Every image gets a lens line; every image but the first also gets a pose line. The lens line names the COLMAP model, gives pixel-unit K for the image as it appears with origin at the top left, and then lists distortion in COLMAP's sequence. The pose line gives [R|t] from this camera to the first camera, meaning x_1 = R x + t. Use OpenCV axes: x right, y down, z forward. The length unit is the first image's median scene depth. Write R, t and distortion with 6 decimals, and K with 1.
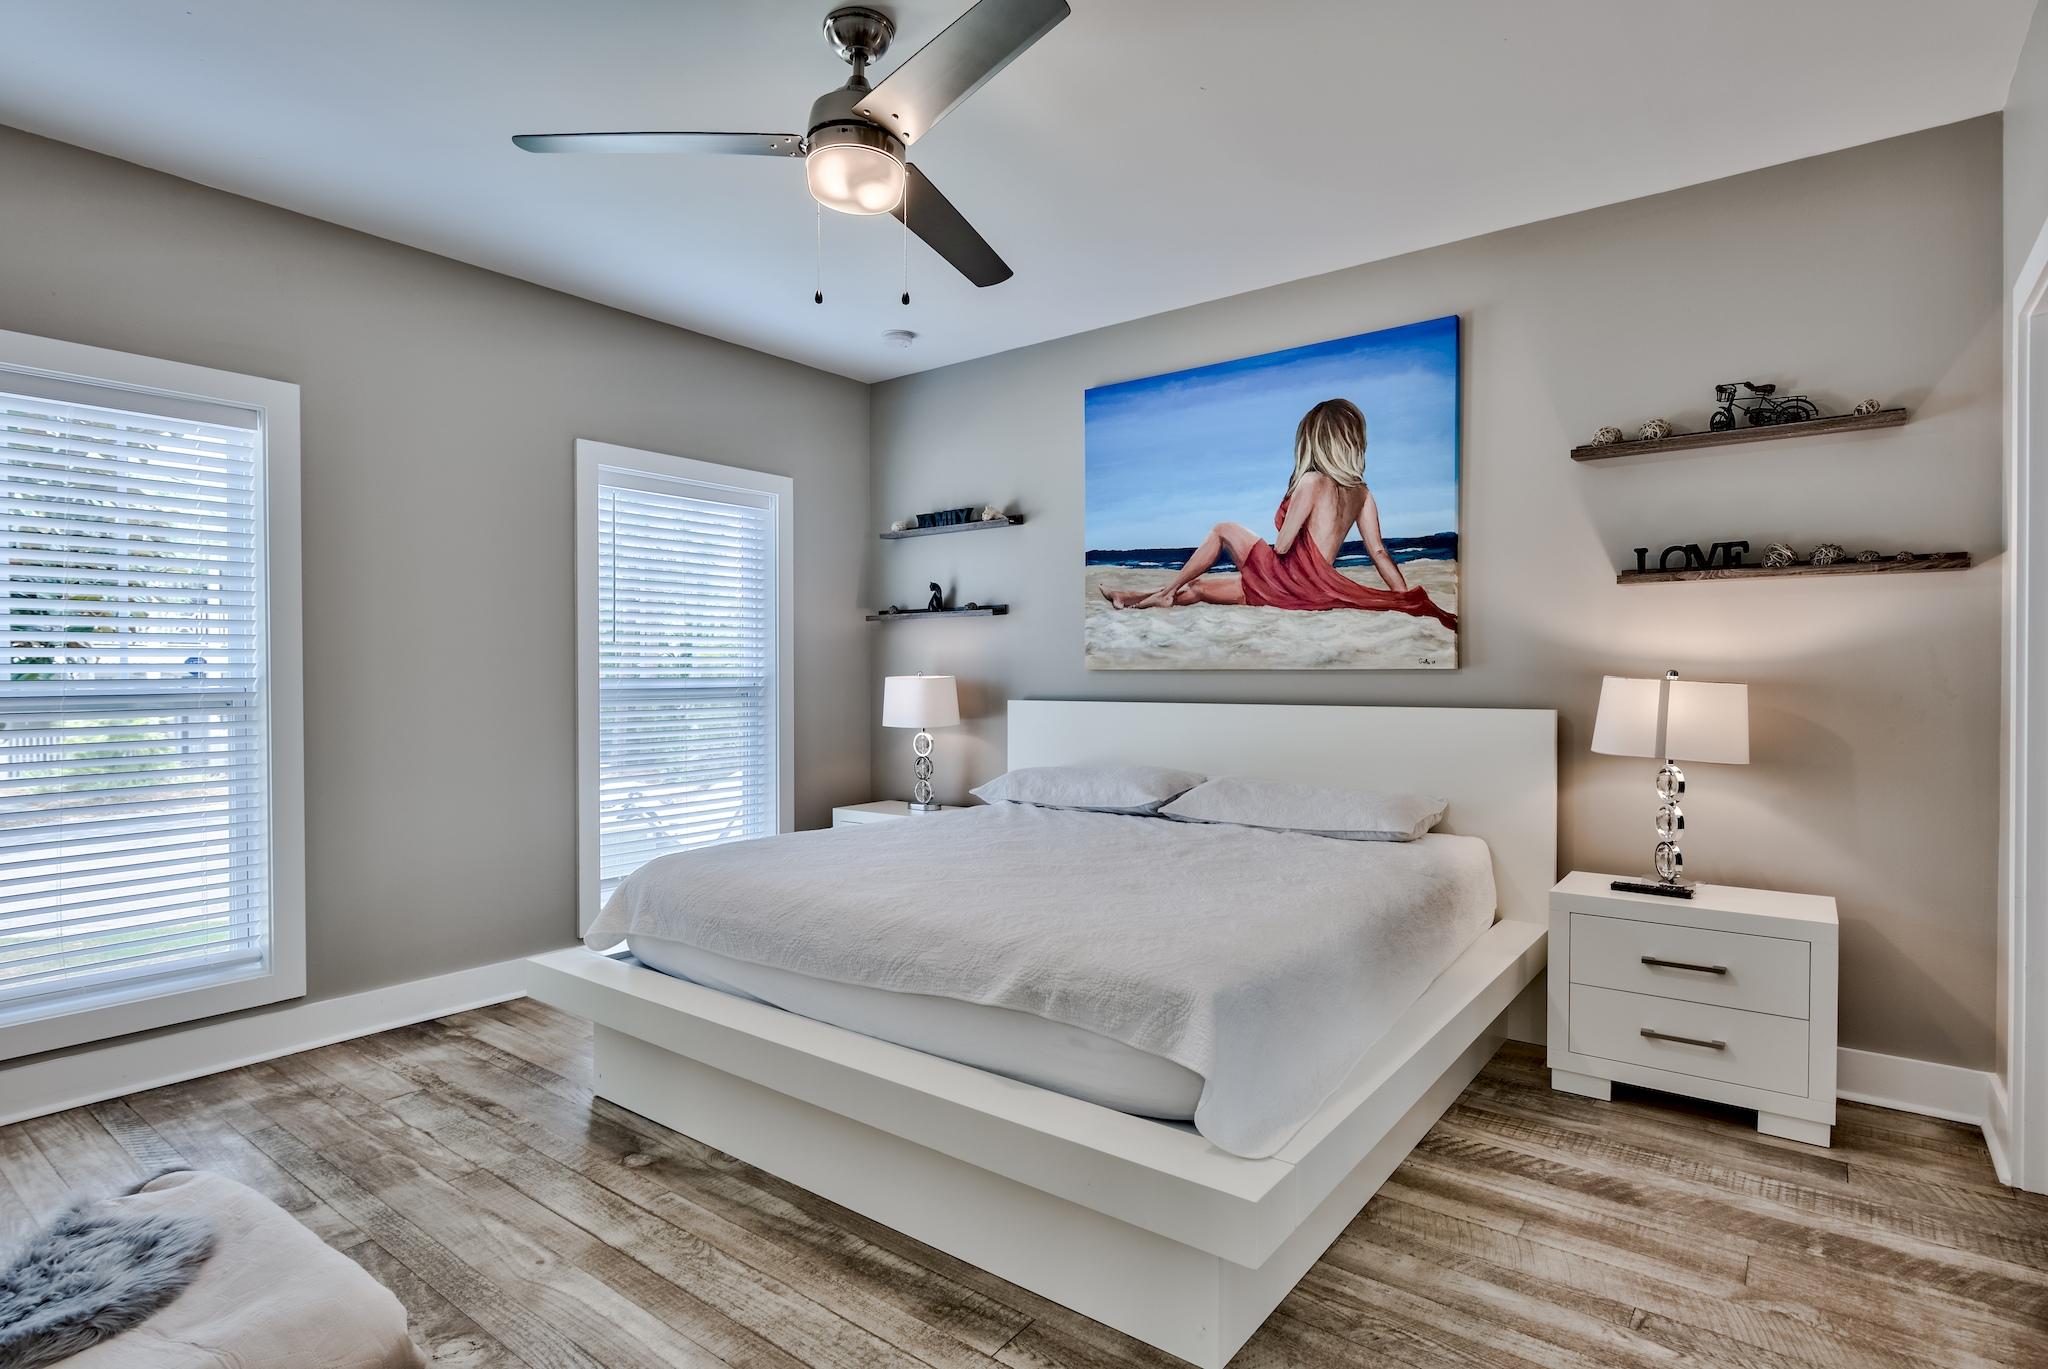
lens RADIAL K [[1022.7, 0, 1025.8], [0, 1022.7, 683.8], [0, 0, 1]] dist [-0.006146, -0.000958]
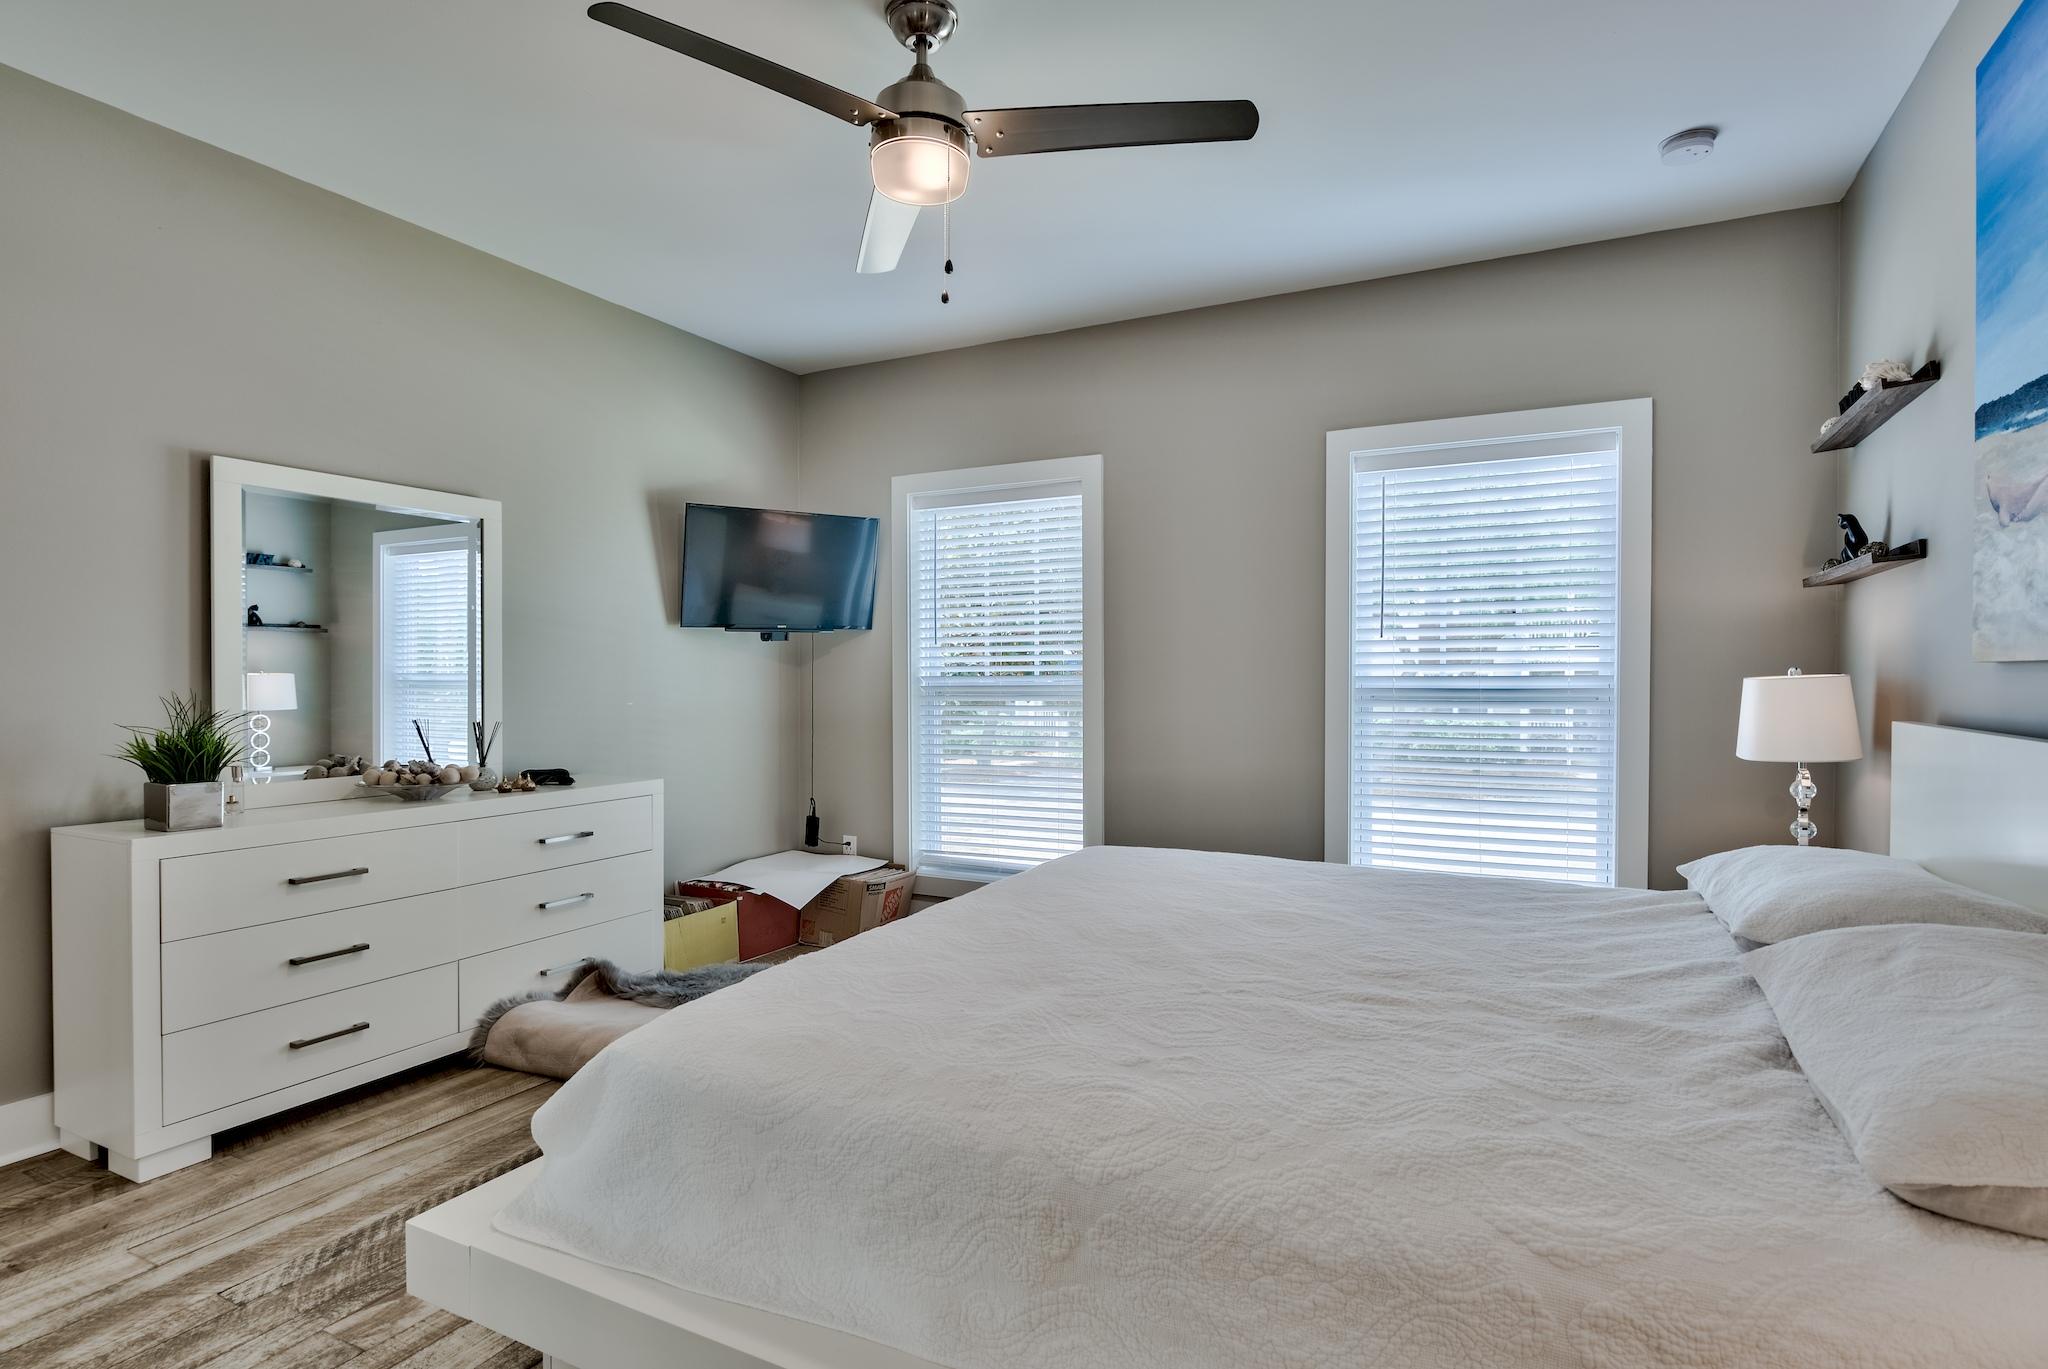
lens RADIAL K [[1022.7, 0, 1031.6], [0, 1022.7, 672.1], [0, 0, 1]] dist [-0.006146, -0.000958]
pose [[0.201941, 0.000193, -0.979398, 0.449431], [-0.007284, 0.999973, -0.001305, -0.006280], [0.979371, 0.007397, 0.201937, 0.507903]]
